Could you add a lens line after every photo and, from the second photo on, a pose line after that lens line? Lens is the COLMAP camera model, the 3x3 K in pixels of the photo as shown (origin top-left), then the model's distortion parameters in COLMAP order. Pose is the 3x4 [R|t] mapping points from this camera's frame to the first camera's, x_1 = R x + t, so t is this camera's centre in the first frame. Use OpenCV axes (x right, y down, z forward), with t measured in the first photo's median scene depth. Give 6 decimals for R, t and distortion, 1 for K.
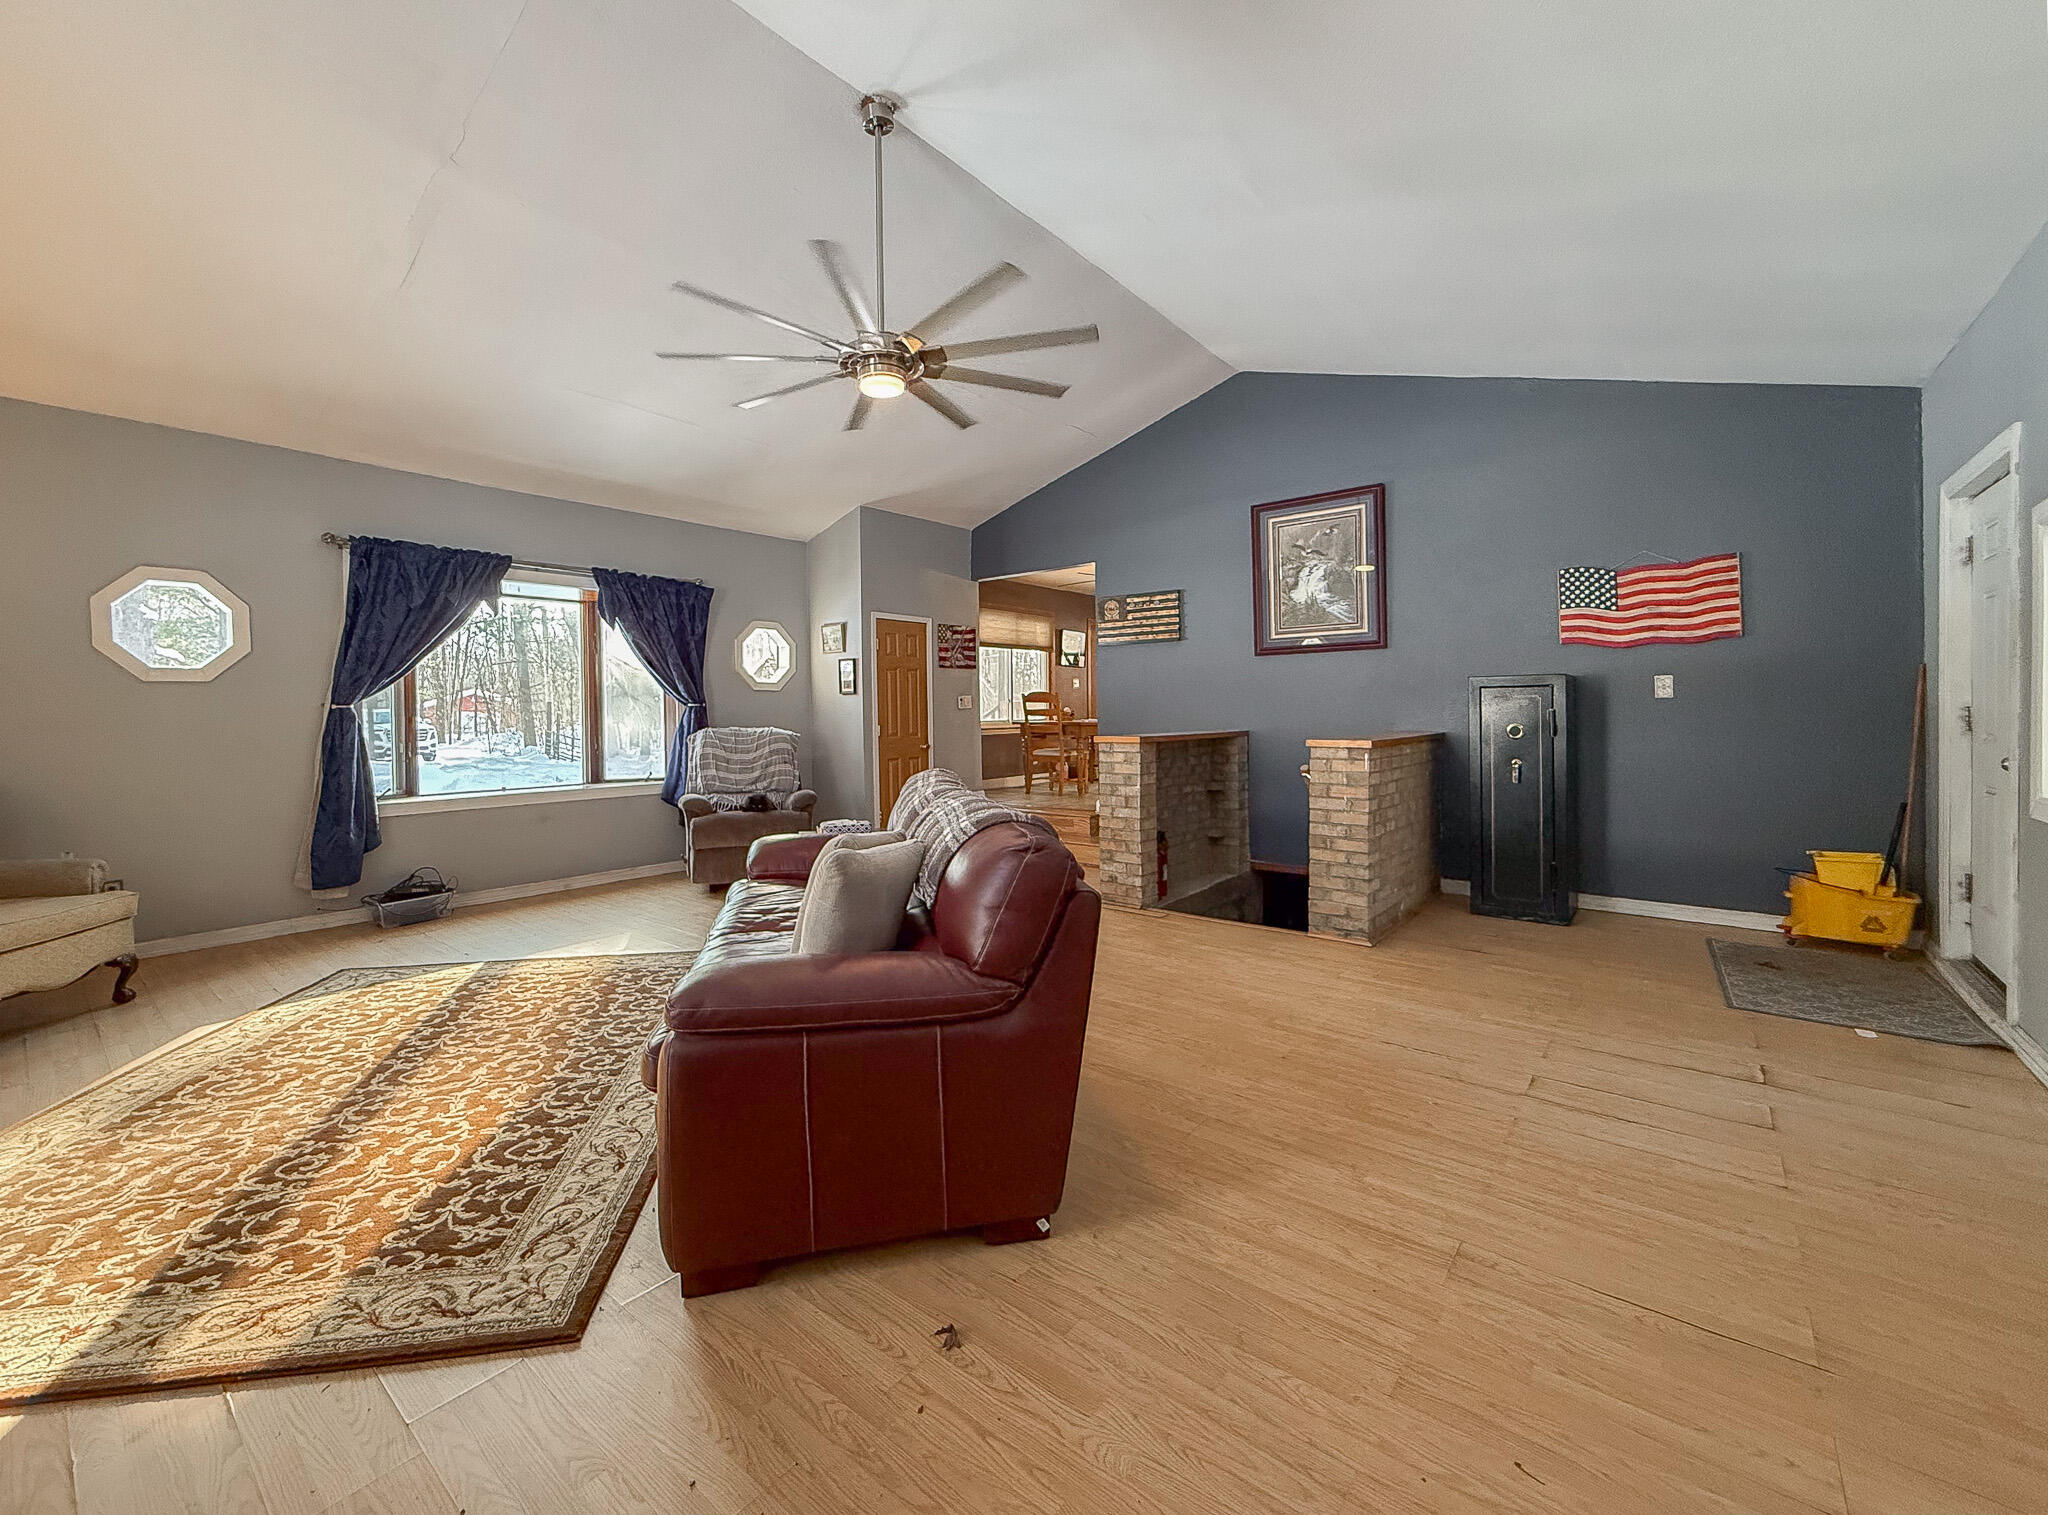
lens RADIAL K [[833.0, 0, 1029.4], [0, 833.0, 716.2], [0, 0, 1]] dist [-0.004136, 0.002040]
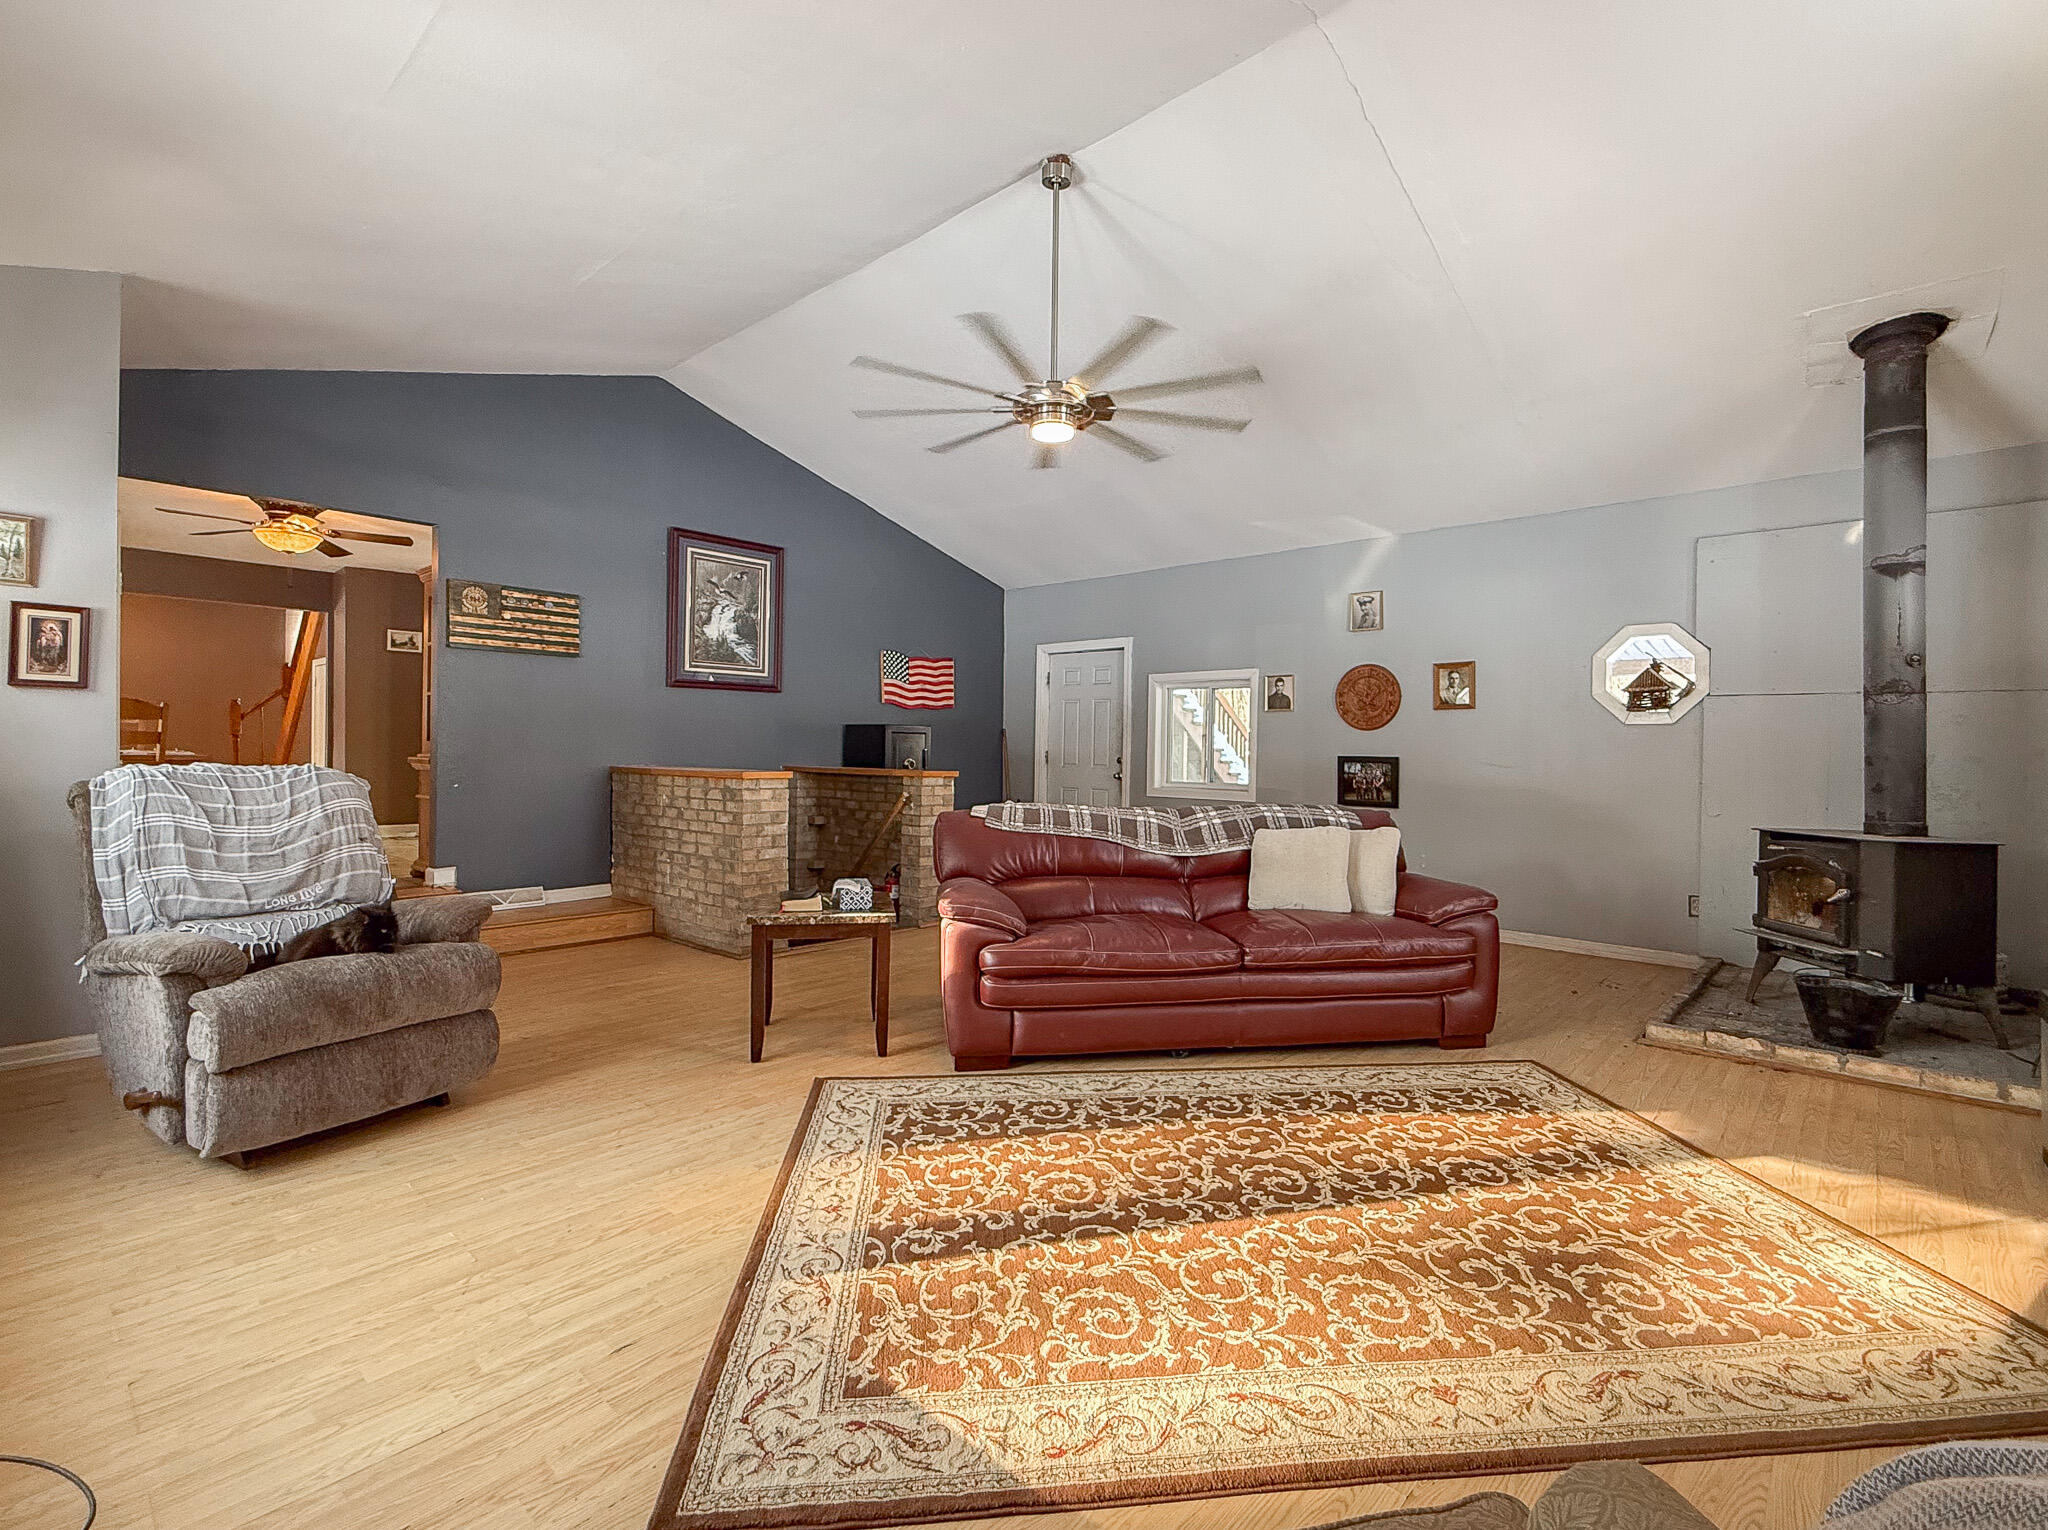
lens RADIAL K [[917.4, 0, 1022.7], [0, 917.4, 754.1], [0, 0, 1]] dist [-0.005759, 0.000253]
pose [[0.077580, 0.010019, 0.996936, -0.786531], [-0.007269, 0.999929, -0.009483, 0.010969], [-0.996960, -0.006511, 0.077647, 0.568519]]
